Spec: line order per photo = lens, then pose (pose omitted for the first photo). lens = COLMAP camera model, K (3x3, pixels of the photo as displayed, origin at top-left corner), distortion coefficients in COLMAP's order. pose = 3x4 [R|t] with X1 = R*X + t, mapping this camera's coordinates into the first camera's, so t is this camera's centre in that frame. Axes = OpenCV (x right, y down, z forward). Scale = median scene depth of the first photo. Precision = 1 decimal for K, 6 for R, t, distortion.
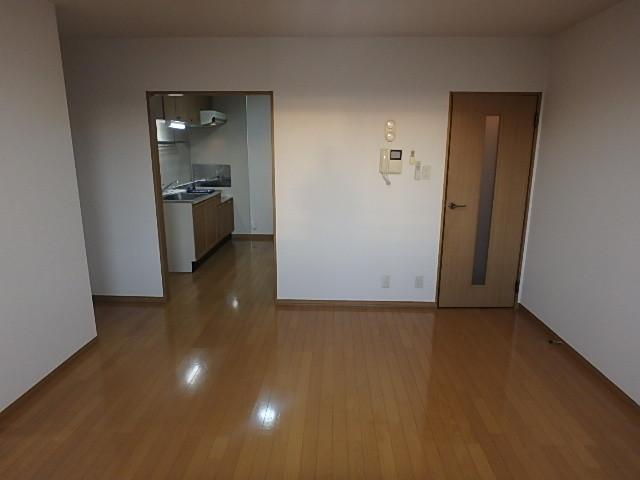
lens RADIAL K [[400.7, 0, 318.3], [0, 400.7, 231.2], [0, 0, 1]] dist [-0.003651, 0.001055]
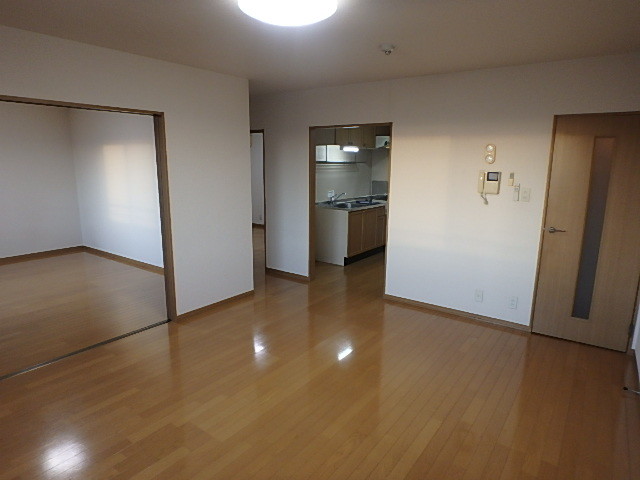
lens RADIAL K [[400.7, 0, 318.3], [0, 400.7, 231.2], [0, 0, 1]] dist [-0.003651, 0.001055]
pose [[0.828152, 0.102530, -0.551046, 0.384347], [-0.127415, 0.991825, -0.006945, 0.018288], [0.545829, 0.075963, 0.834446, -0.119531]]
